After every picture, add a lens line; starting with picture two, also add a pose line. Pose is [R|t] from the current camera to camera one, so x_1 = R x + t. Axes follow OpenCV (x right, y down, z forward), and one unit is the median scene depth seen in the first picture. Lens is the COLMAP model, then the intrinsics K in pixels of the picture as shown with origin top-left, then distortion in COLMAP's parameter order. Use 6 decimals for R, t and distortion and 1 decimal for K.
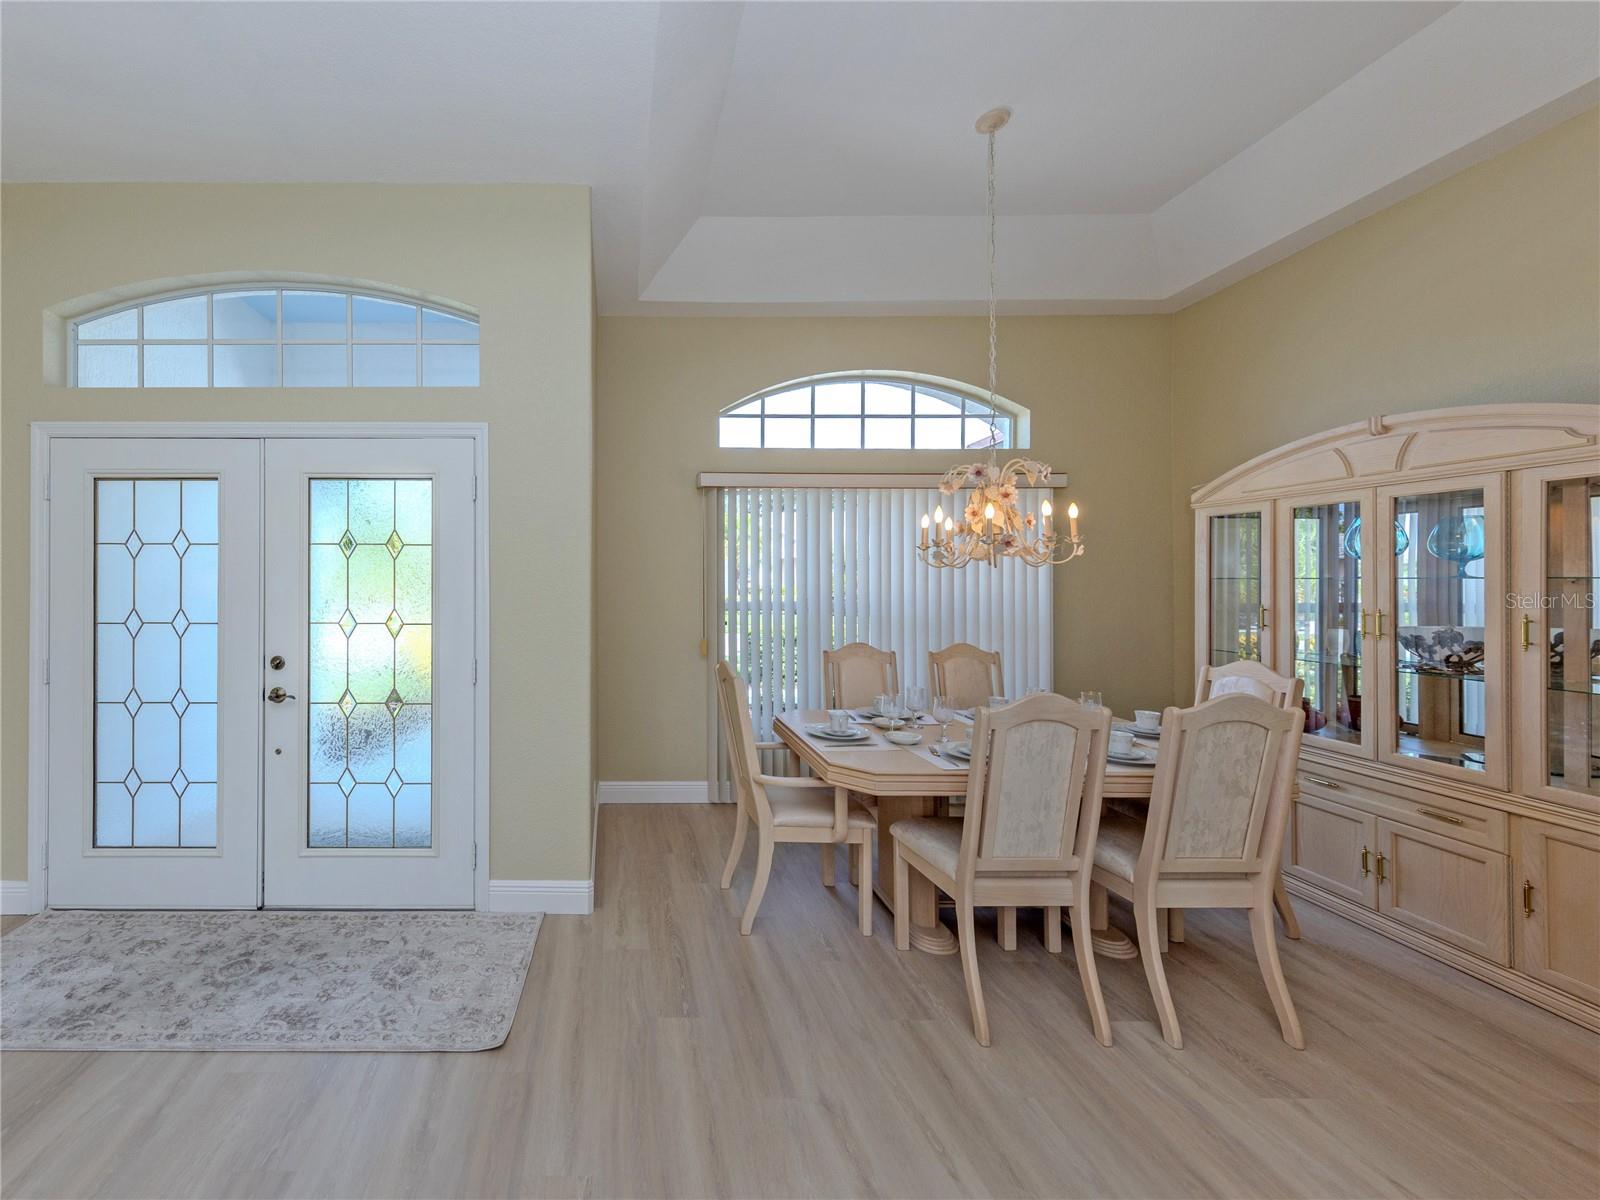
lens RADIAL K [[628.4, 0, 595.8], [0, 628.4, 576.0], [0, 0, 1]] dist [0.003293, -0.000393]
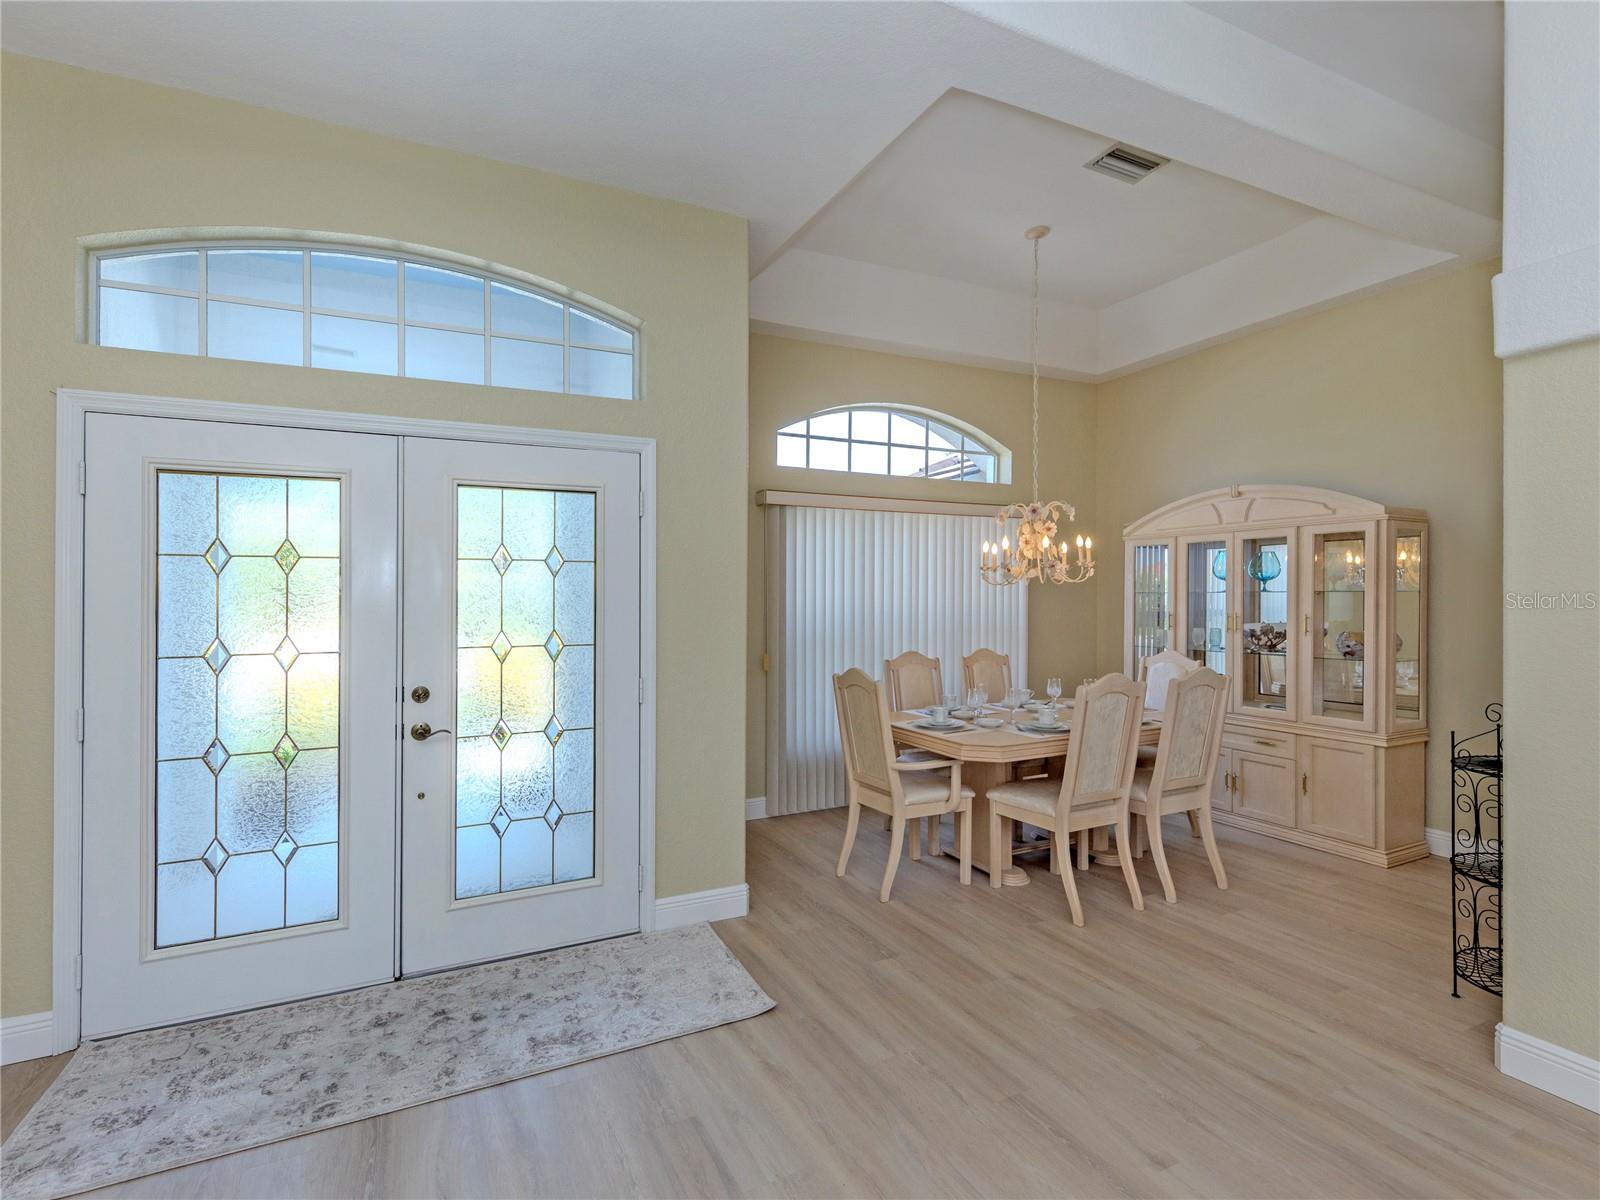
lens RADIAL K [[765.3, 0, 768.0], [0, 765.3, 600.9], [0, 0, 1]] dist [0.000240, 0.000186]
pose [[0.903174, -0.009409, 0.429171, -0.522601], [0.003922, 0.999899, 0.013668, -0.004633], [-0.429256, -0.010661, 0.903120, -0.165727]]
